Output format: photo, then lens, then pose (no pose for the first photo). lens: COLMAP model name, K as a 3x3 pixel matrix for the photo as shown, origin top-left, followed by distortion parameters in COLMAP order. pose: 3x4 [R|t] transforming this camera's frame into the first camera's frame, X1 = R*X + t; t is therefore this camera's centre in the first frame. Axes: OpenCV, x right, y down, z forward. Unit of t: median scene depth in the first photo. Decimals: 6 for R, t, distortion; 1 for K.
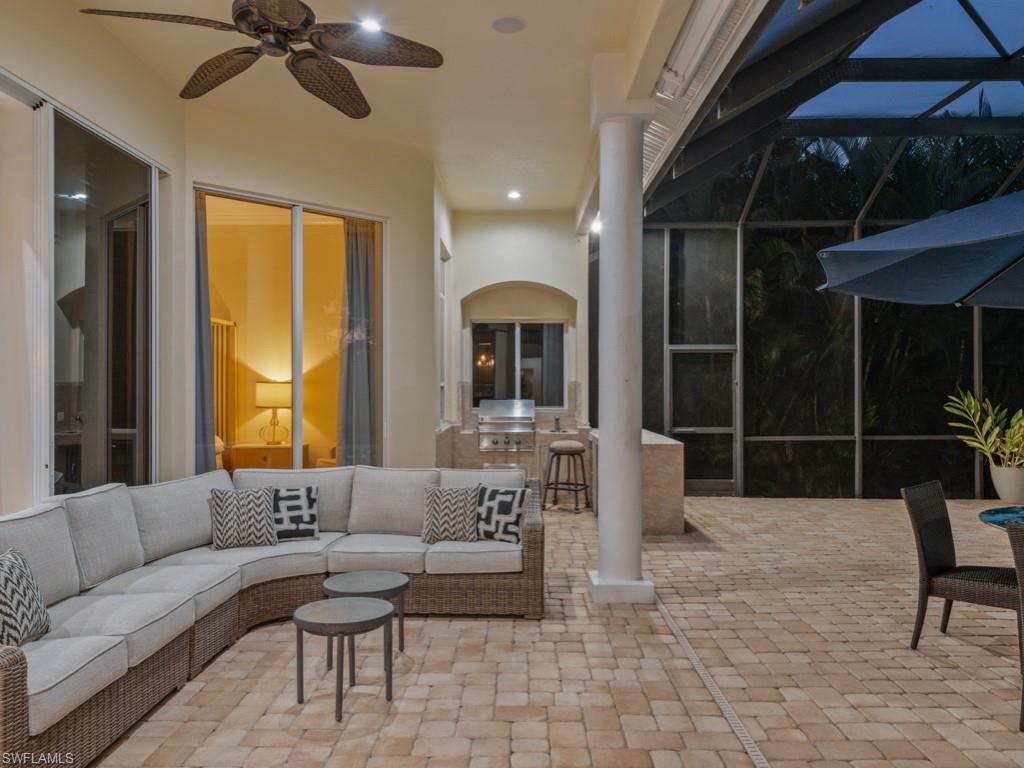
lens RADIAL K [[767.7, 0, 512.0], [0, 767.7, 384.0], [0, 0, 1]] dist [0.033972, -0.007383]
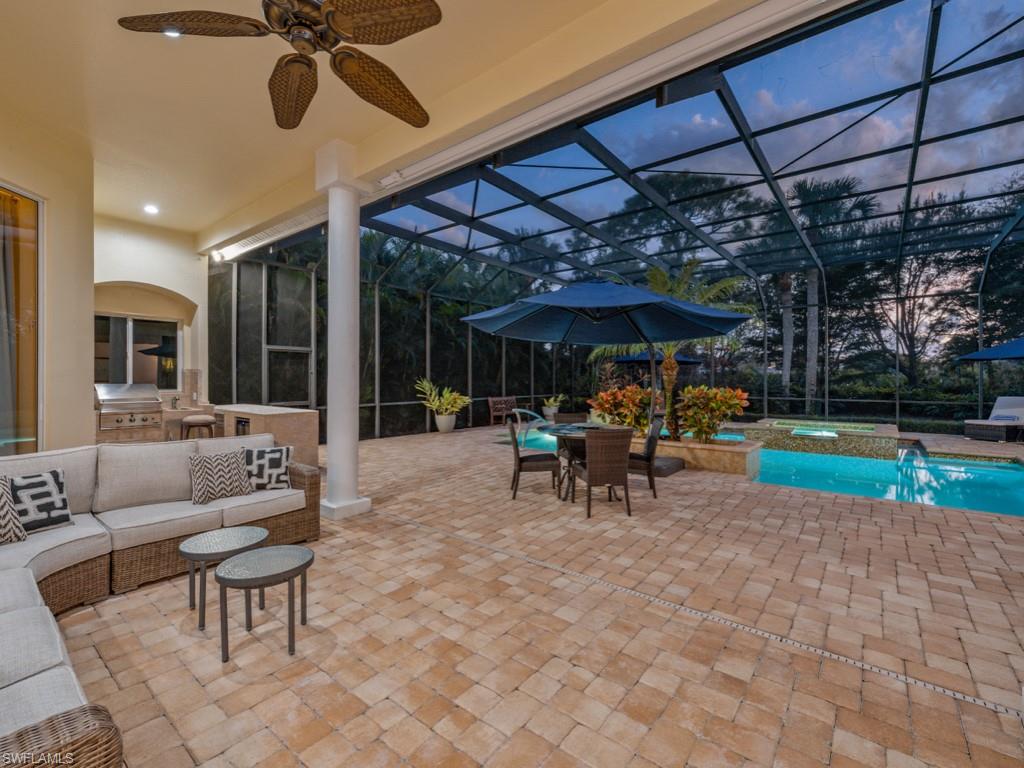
lens RADIAL K [[453.8, 0, 512.0], [0, 453.8, 384.0], [0, 0, 1]] dist [0.027037, -0.009941]
pose [[0.615413, -0.003084, 0.788199, -0.369723], [-0.008162, 0.999914, 0.010284, 0.017679], [-0.788163, -0.012762, 0.615334, 0.219225]]
